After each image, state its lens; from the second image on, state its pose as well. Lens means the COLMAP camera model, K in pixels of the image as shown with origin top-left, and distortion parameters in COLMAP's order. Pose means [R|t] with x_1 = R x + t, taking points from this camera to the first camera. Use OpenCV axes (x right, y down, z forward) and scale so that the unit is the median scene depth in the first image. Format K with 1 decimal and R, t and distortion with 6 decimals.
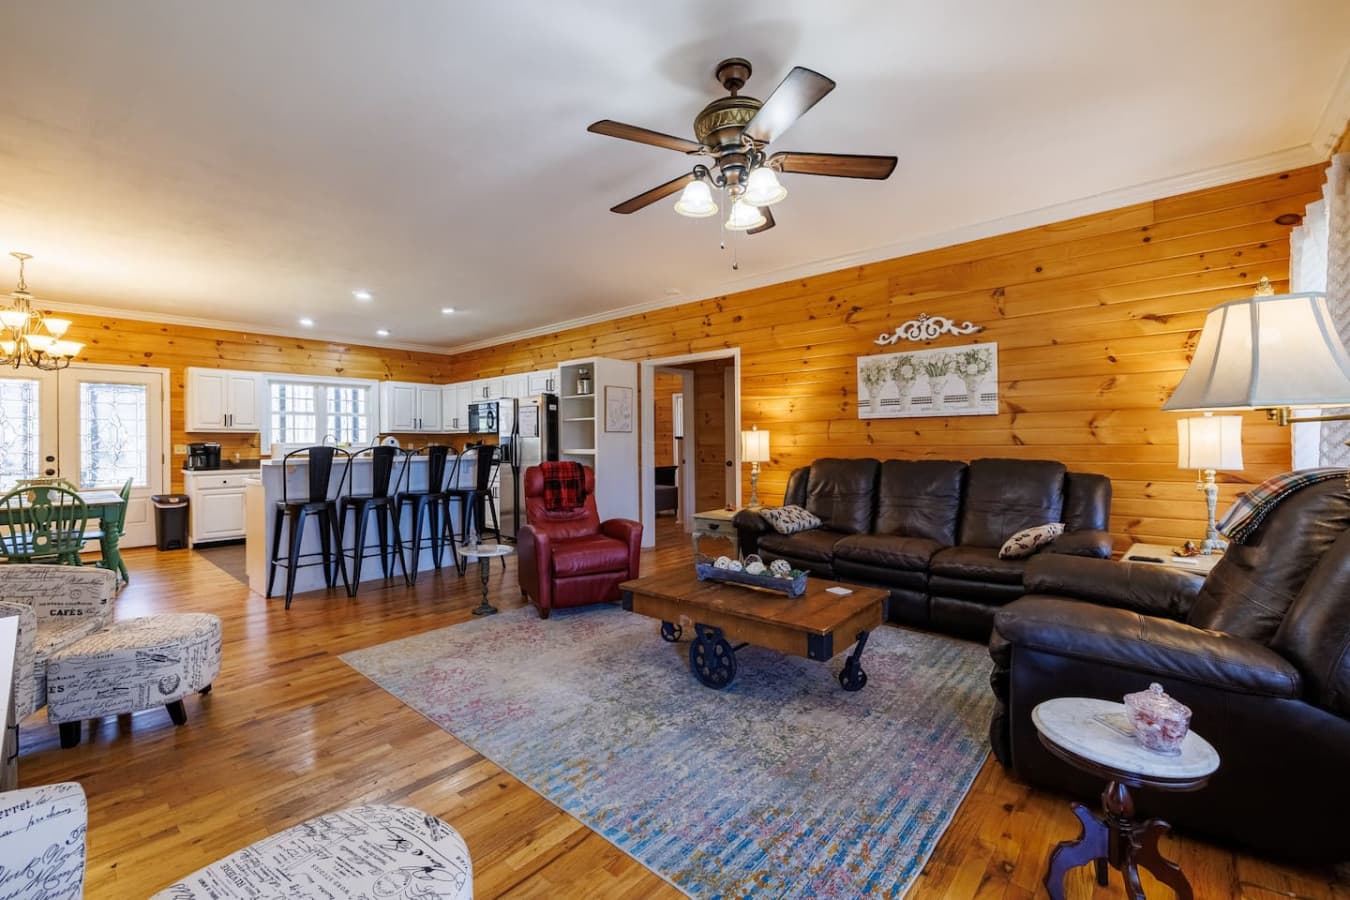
lens RADIAL K [[570.1, 0, 667.5], [0, 570.1, 443.8], [0, 0, 1]] dist [0.000624, 0.000076]
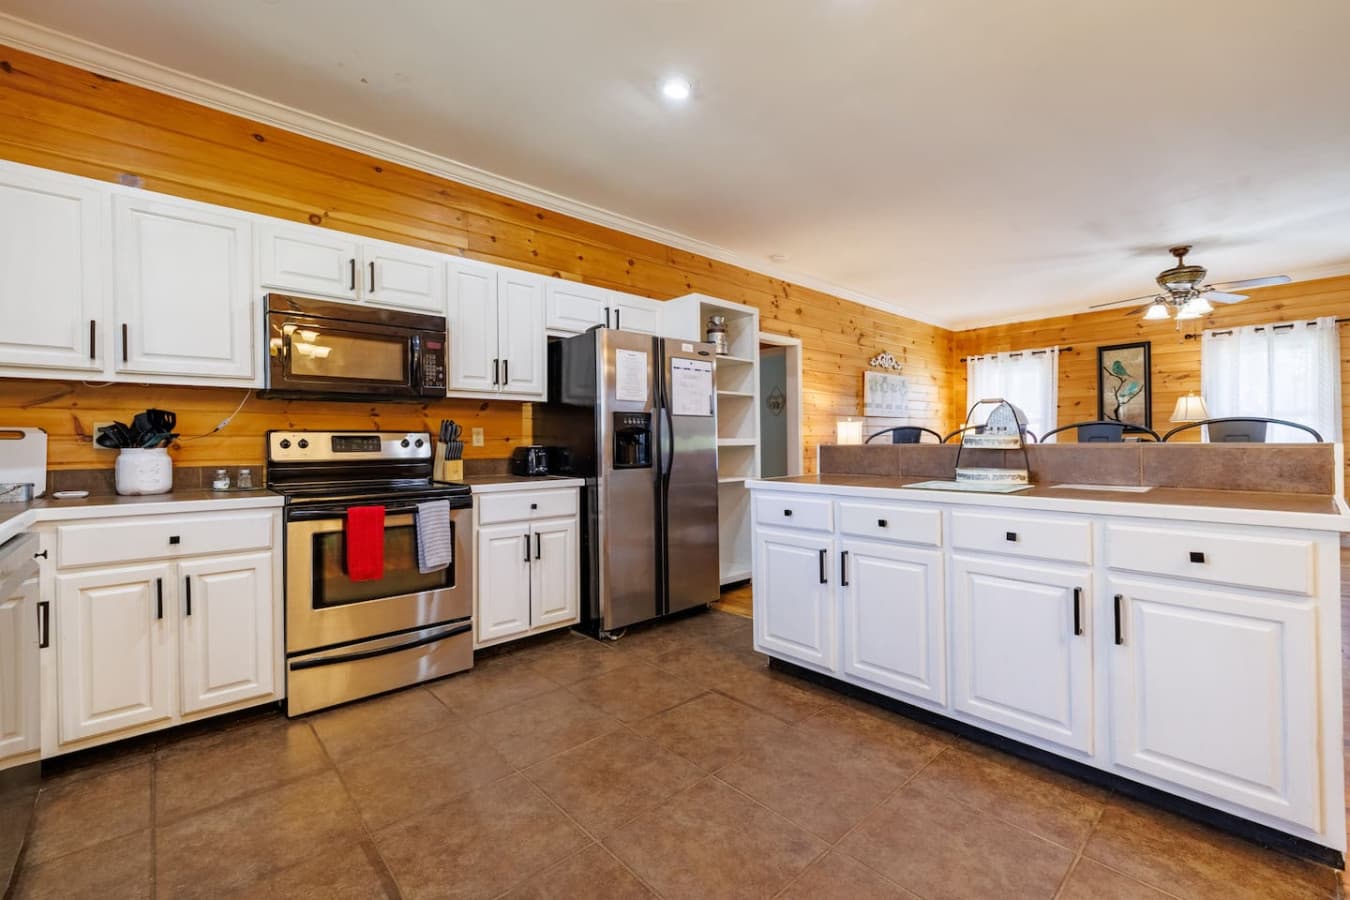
lens RADIAL K [[570.1, 0, 673.5], [0, 570.1, 441.0], [0, 0, 1]] dist [0.000624, 0.000076]
pose [[0.098847, 0.003861, 0.995095, -0.748601], [0.009122, 0.999947, -0.004786, 0.014088], [-0.995061, 0.009550, 0.098806, 0.917157]]
